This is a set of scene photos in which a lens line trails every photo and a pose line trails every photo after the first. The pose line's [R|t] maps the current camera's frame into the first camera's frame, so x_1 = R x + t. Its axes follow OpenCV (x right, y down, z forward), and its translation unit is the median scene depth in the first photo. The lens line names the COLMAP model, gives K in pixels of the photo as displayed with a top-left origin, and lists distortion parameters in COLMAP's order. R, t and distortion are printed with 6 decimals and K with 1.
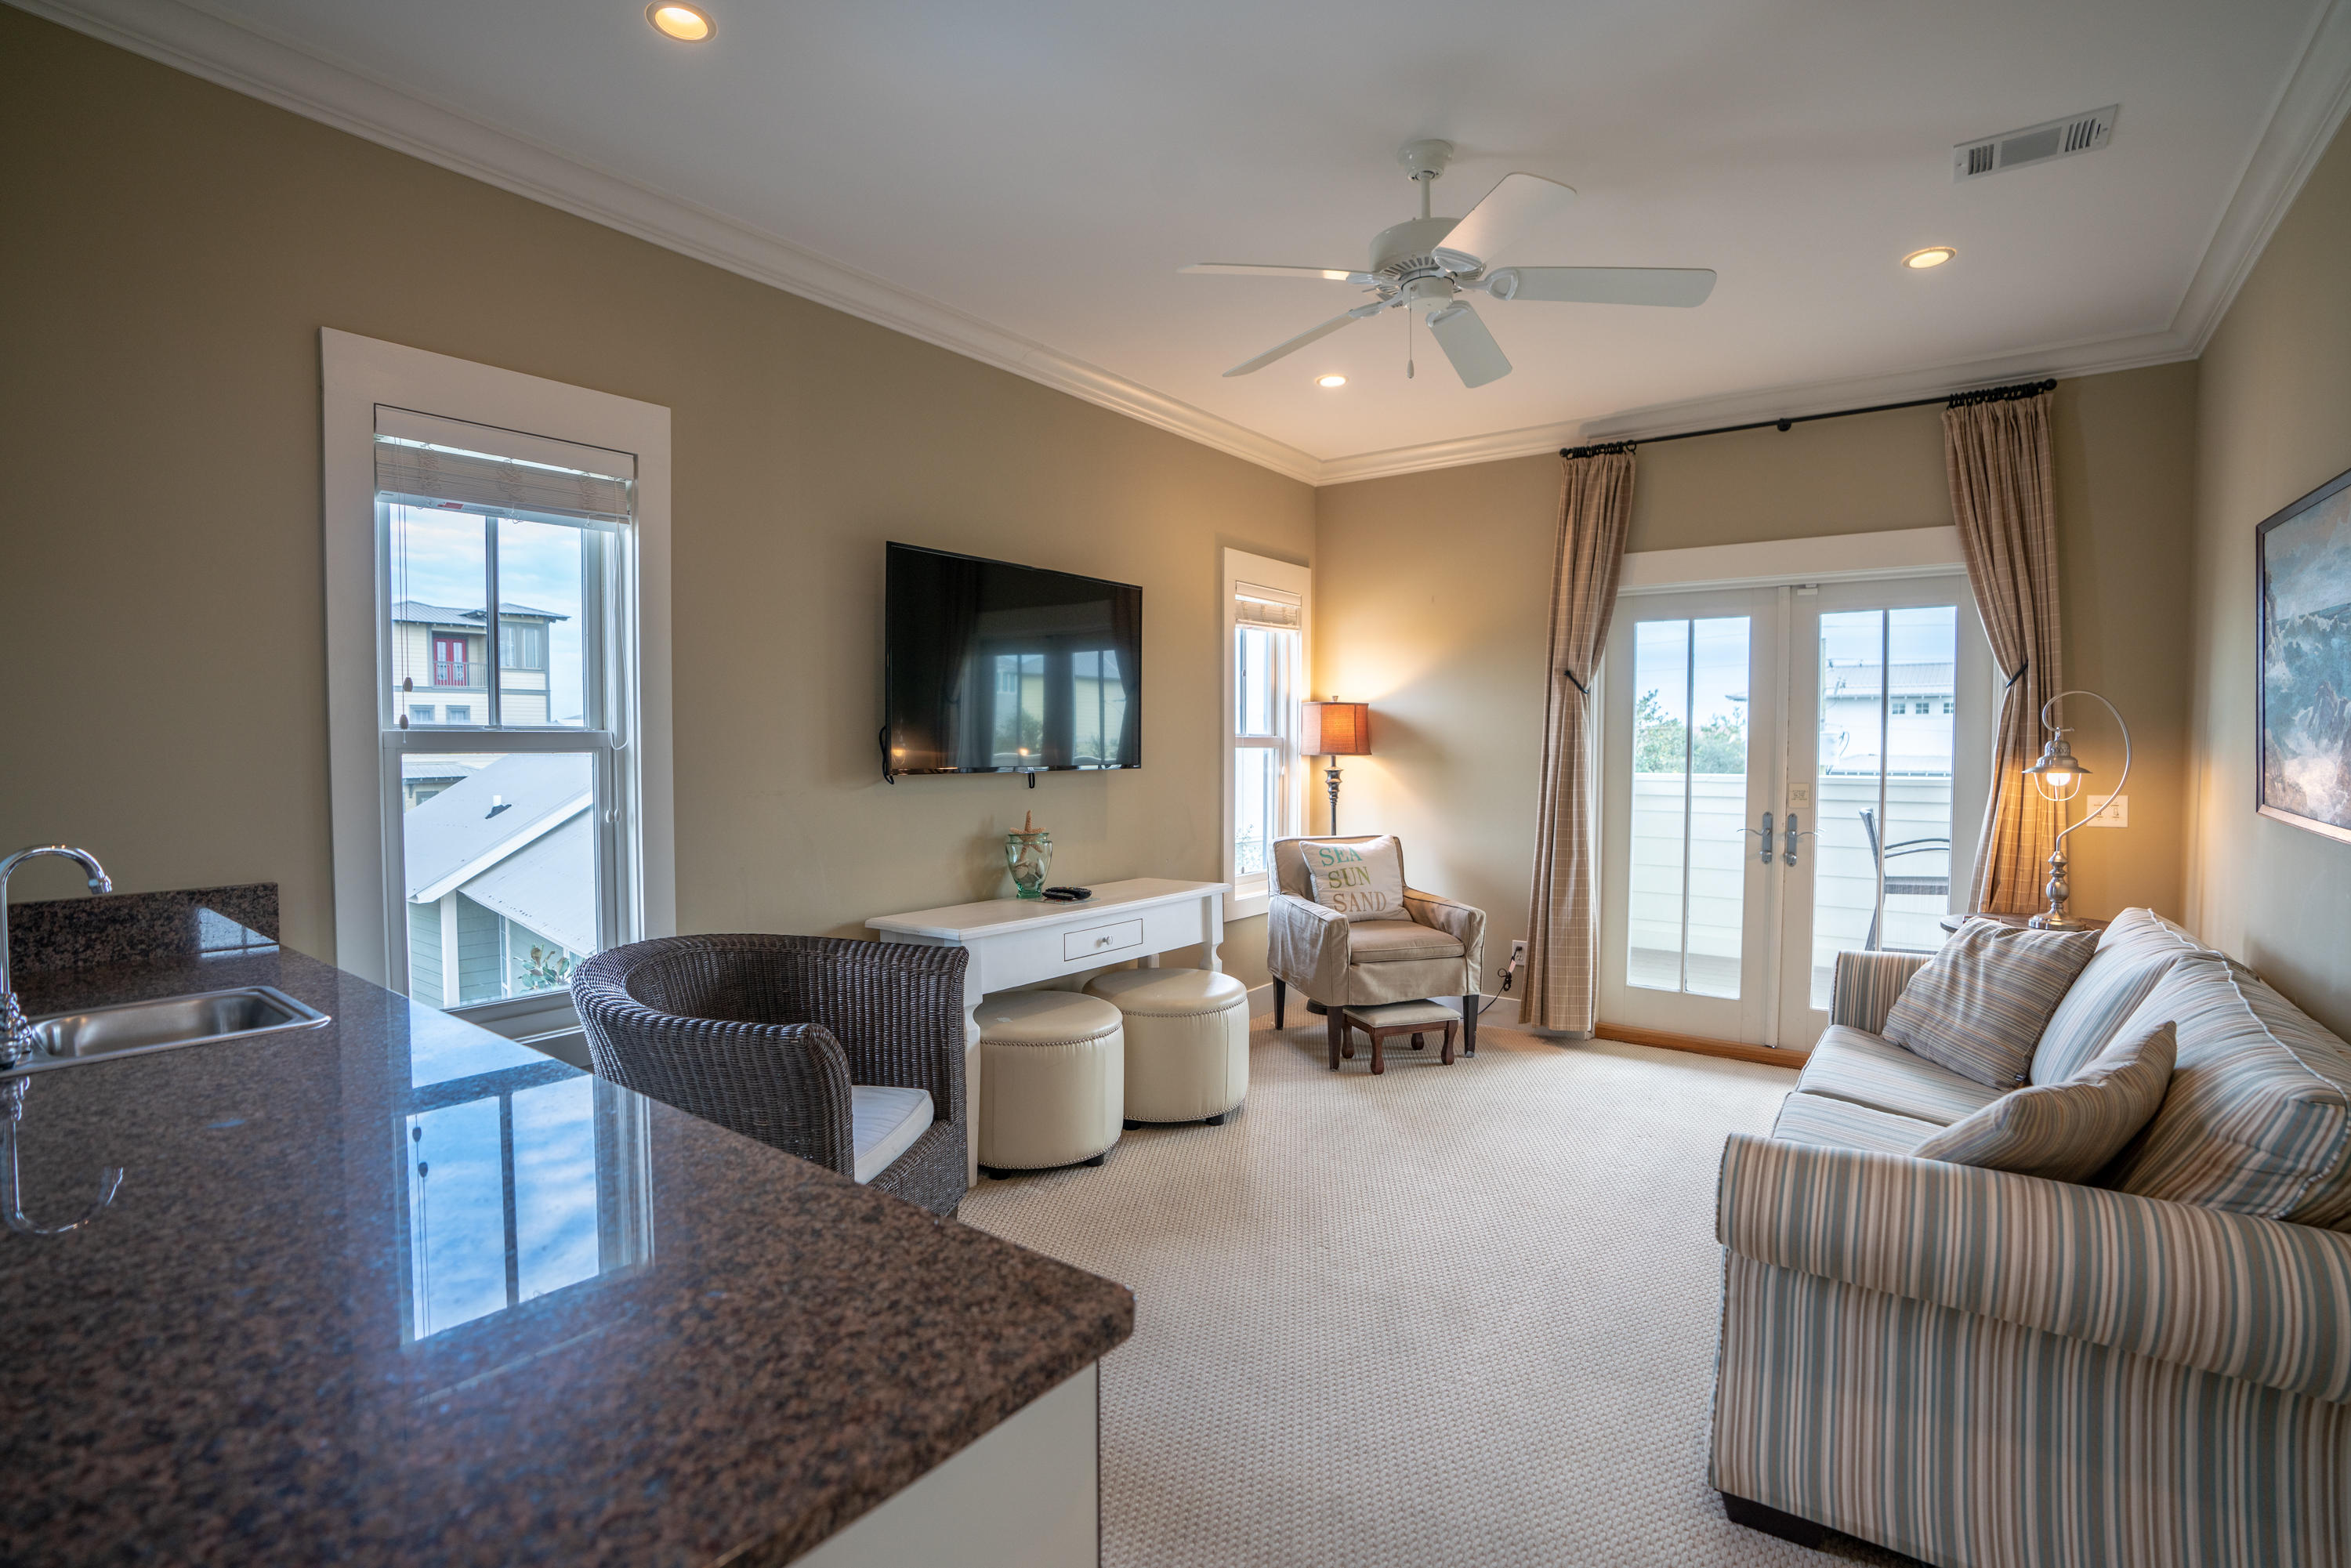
lens RADIAL K [[1090.3, 0, 1179.0], [0, 1090.3, 781.6], [0, 0, 1]] dist [-0.071372, 0.029805]
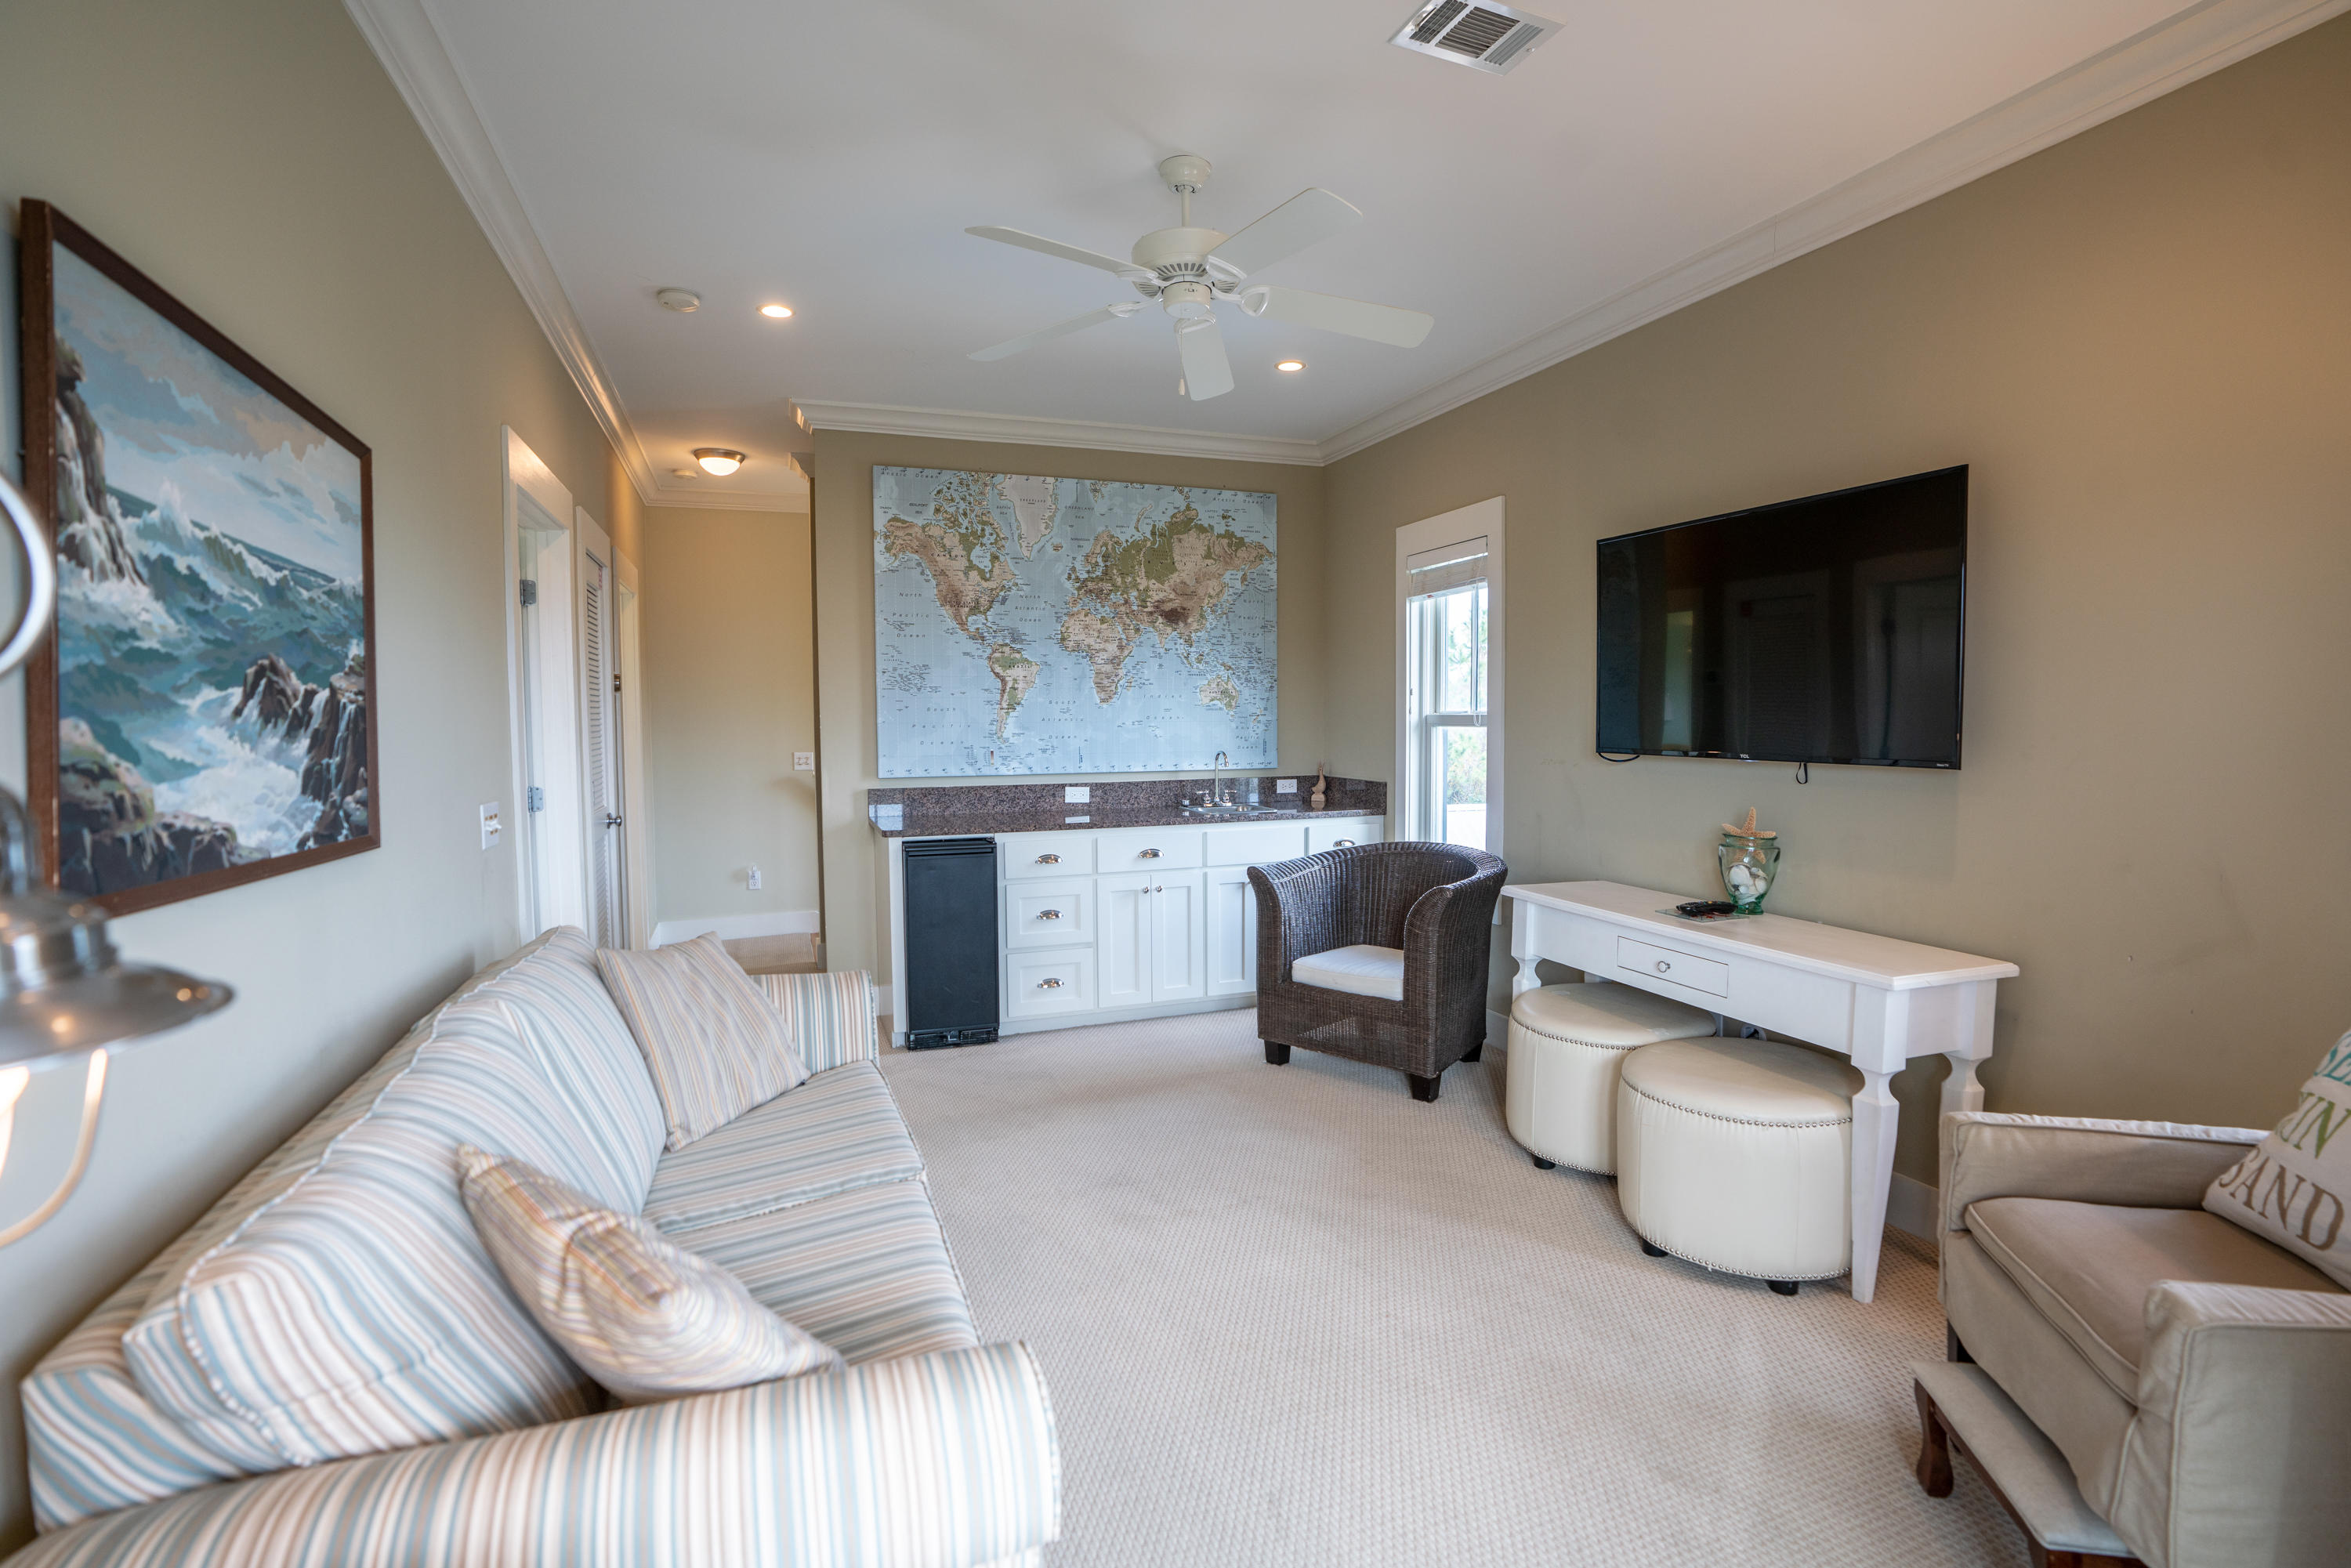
lens RADIAL K [[1090.3, 0, 1179.0], [0, 1090.3, 781.6], [0, 0, 1]] dist [-0.071372, 0.029805]
pose [[-0.539208, 0.054974, -0.840377, 1.191809], [-0.024533, 0.996418, 0.080922, -0.072466], [0.841815, 0.064251, -0.535928, 1.646667]]
